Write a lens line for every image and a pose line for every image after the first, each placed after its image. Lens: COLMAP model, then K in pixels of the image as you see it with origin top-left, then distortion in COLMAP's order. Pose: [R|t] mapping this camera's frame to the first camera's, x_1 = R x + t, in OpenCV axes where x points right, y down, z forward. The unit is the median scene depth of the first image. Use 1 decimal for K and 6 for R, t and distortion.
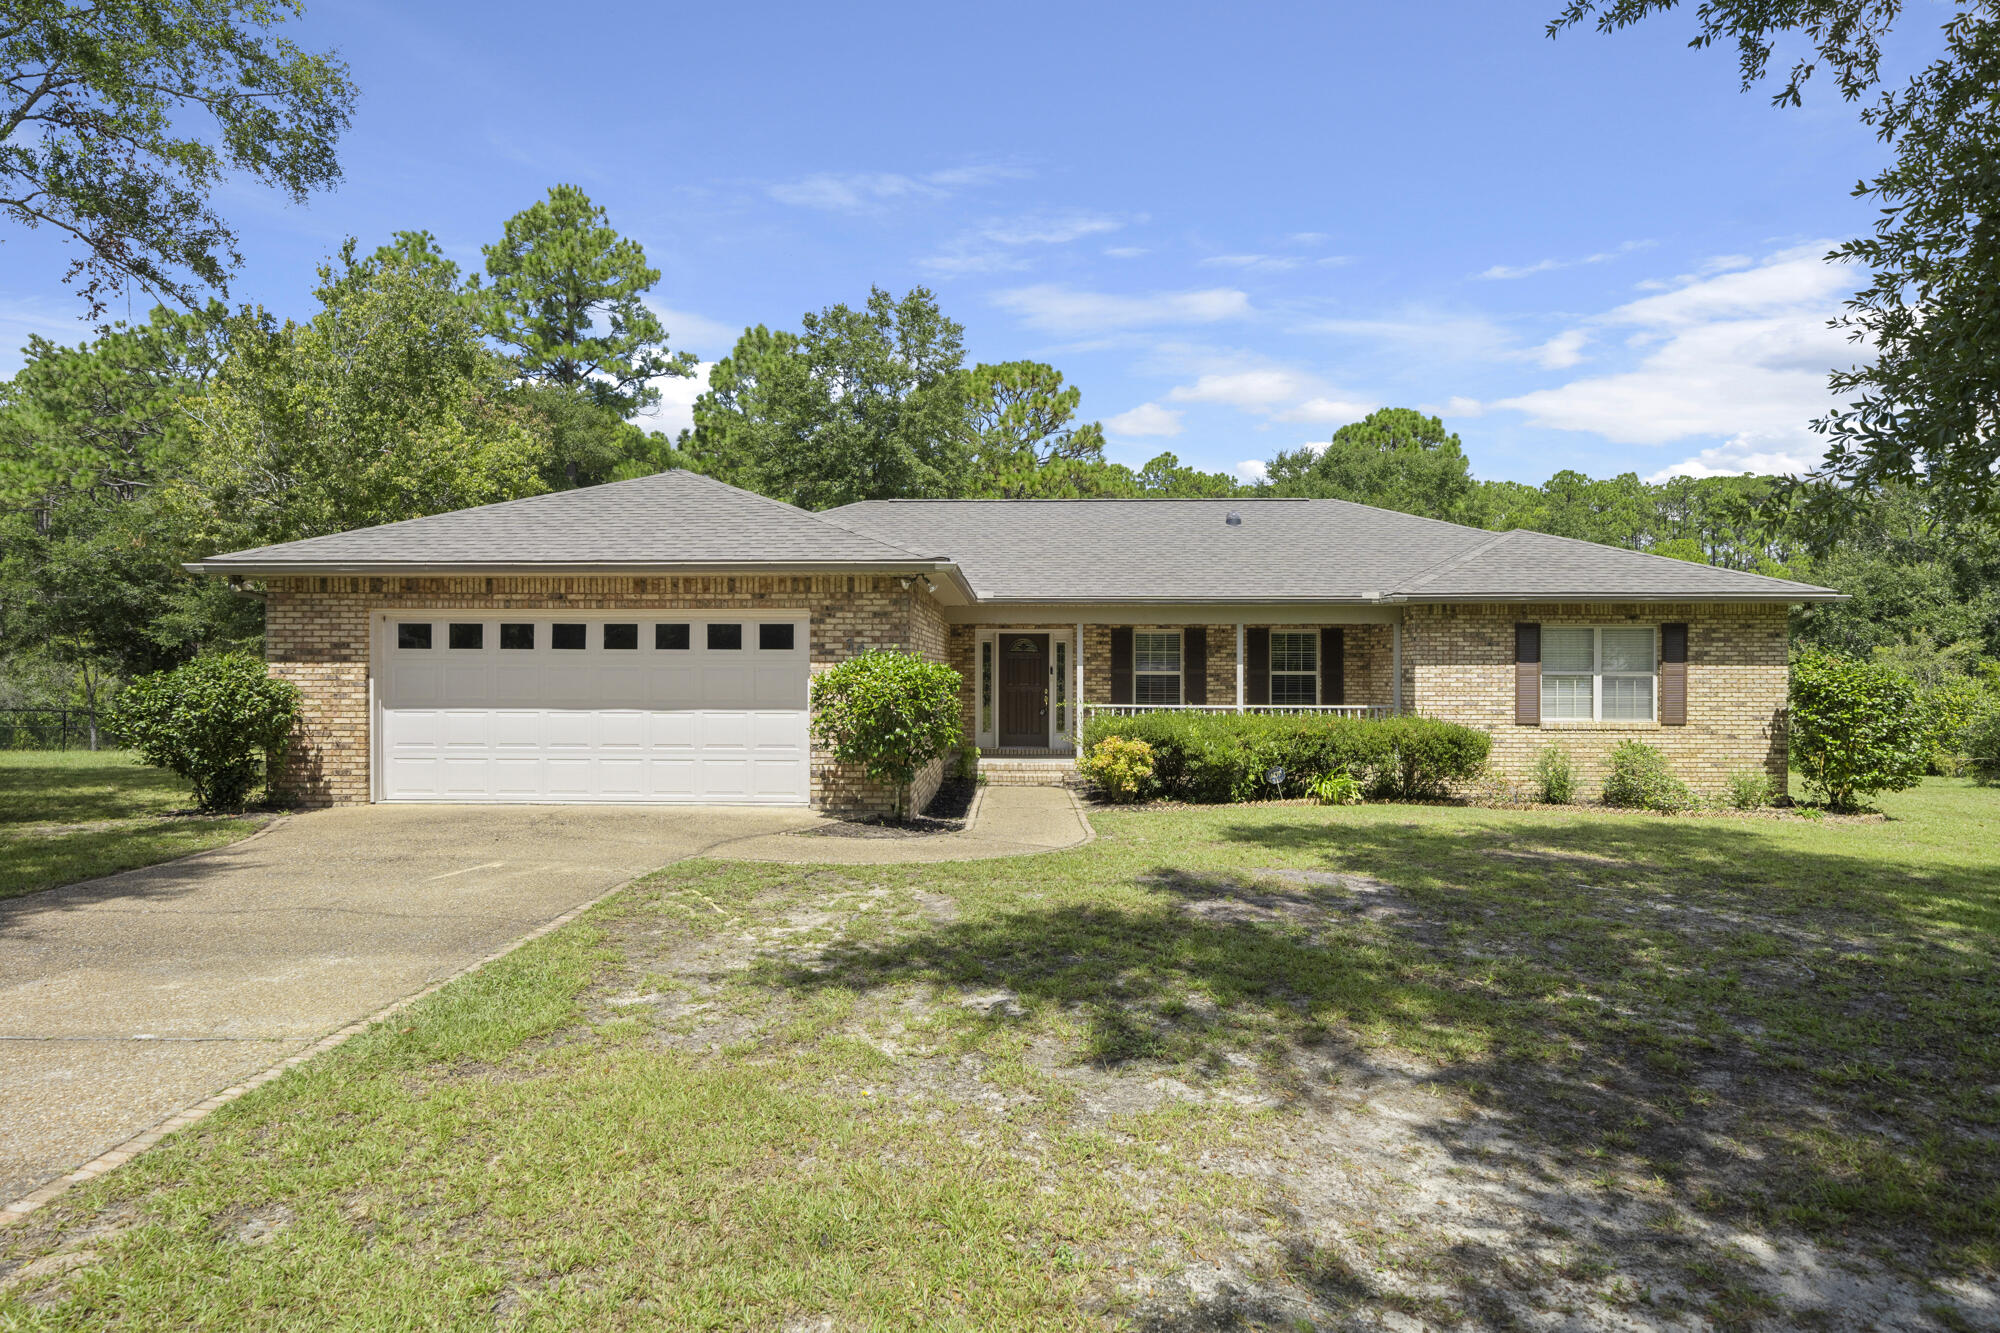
lens RADIAL K [[1094.5, 0, 999.7], [0, 1094.5, 668.0], [0, 0, 1]] dist [-0.003497, 0.001660]
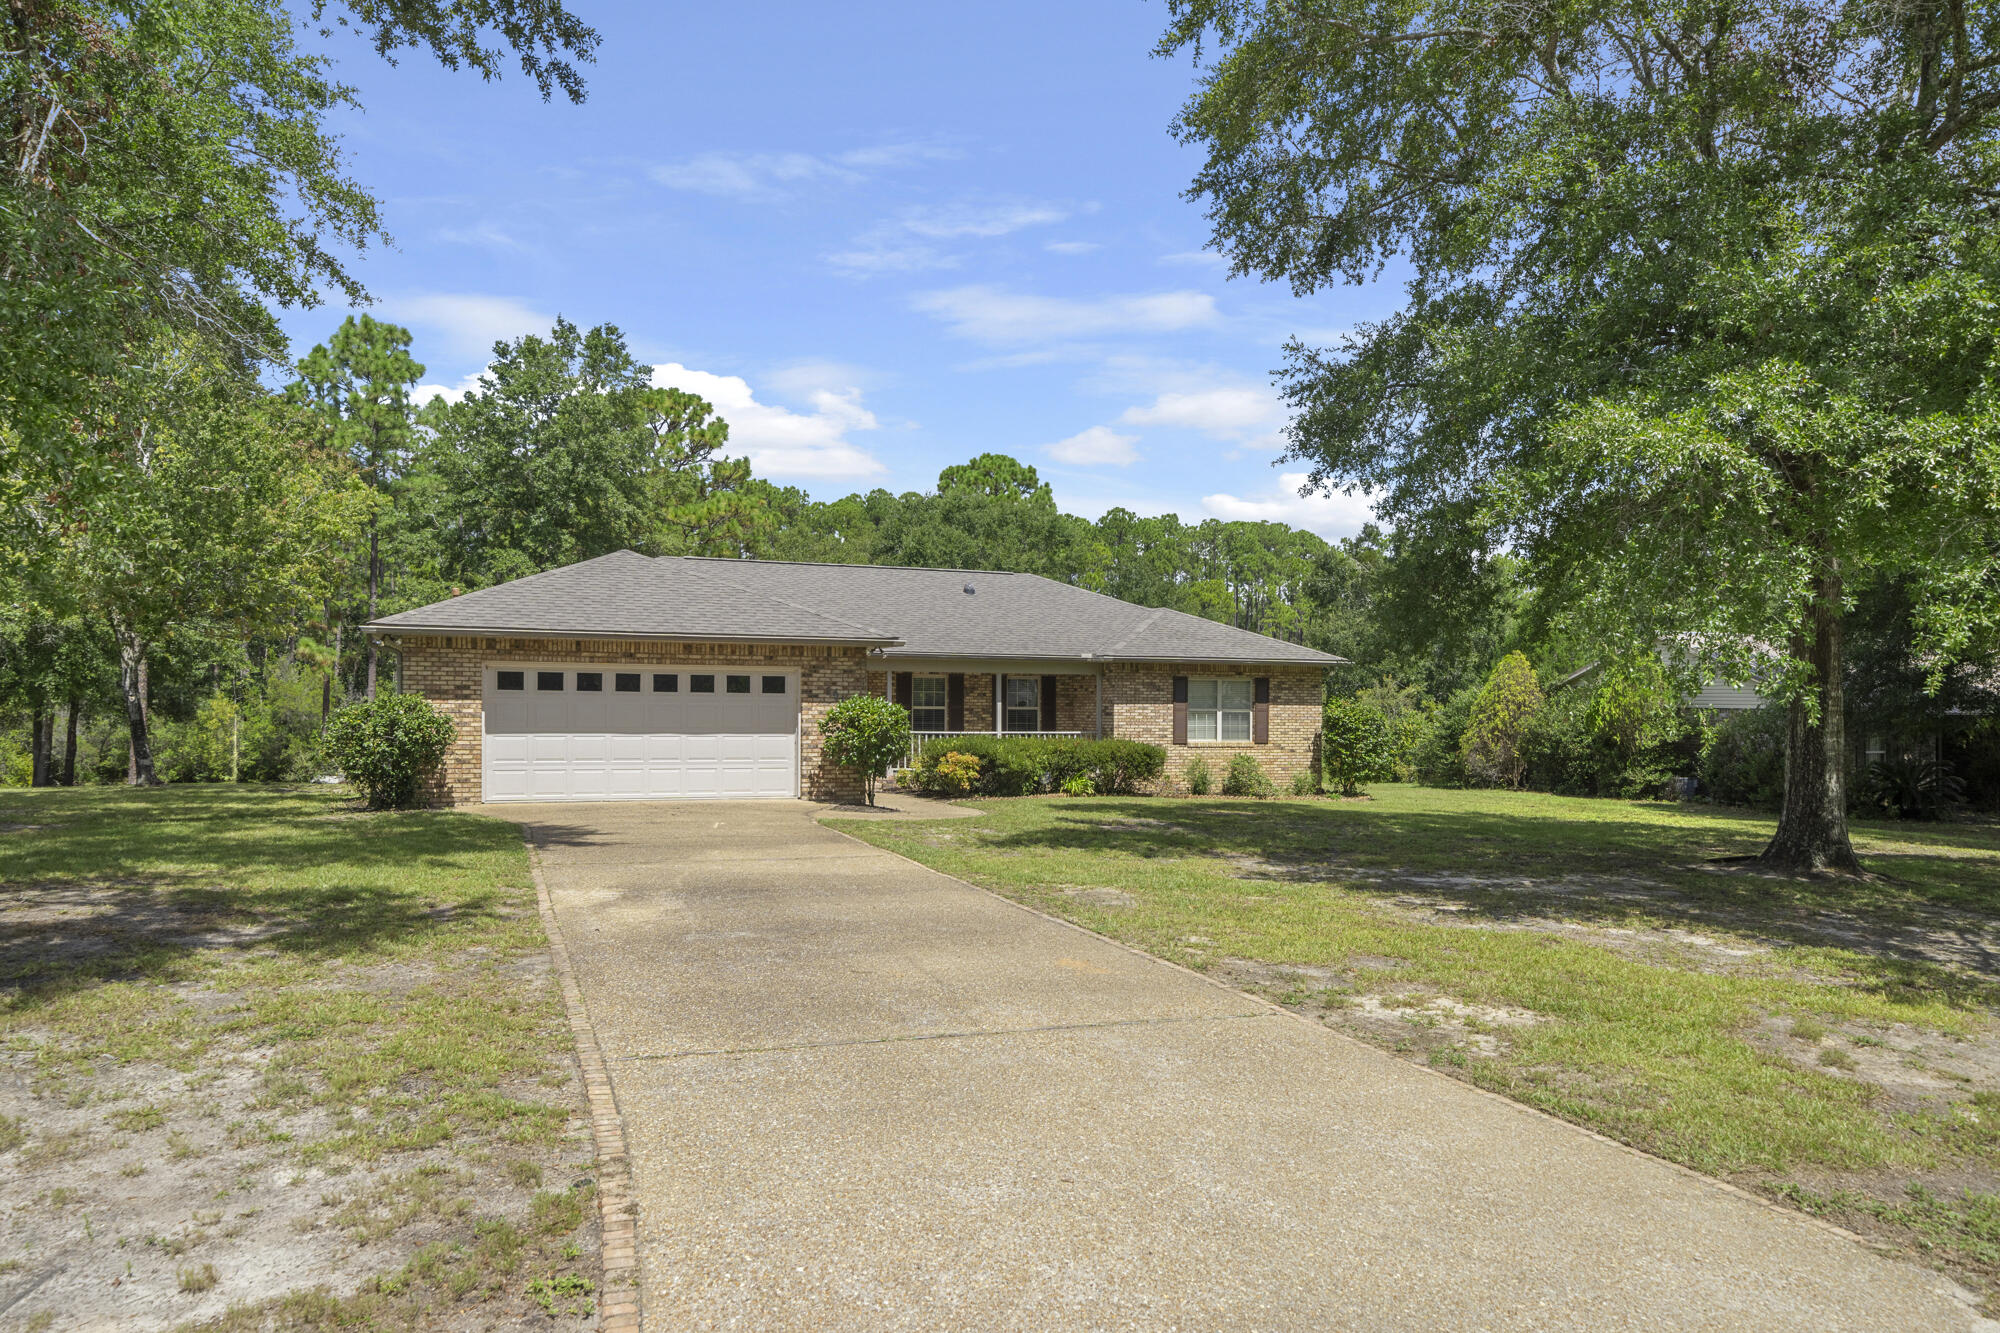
lens RADIAL K [[1326.9, 0, 1000.0], [0, 1326.9, 669.8], [0, 0, 1]] dist [-0.011252, -0.000450]
pose [[0.915407, 0.016852, 0.402178, -0.490597], [-0.010268, 0.999776, -0.018519, -0.014138], [-0.402399, 0.012823, 0.915374, -0.586050]]
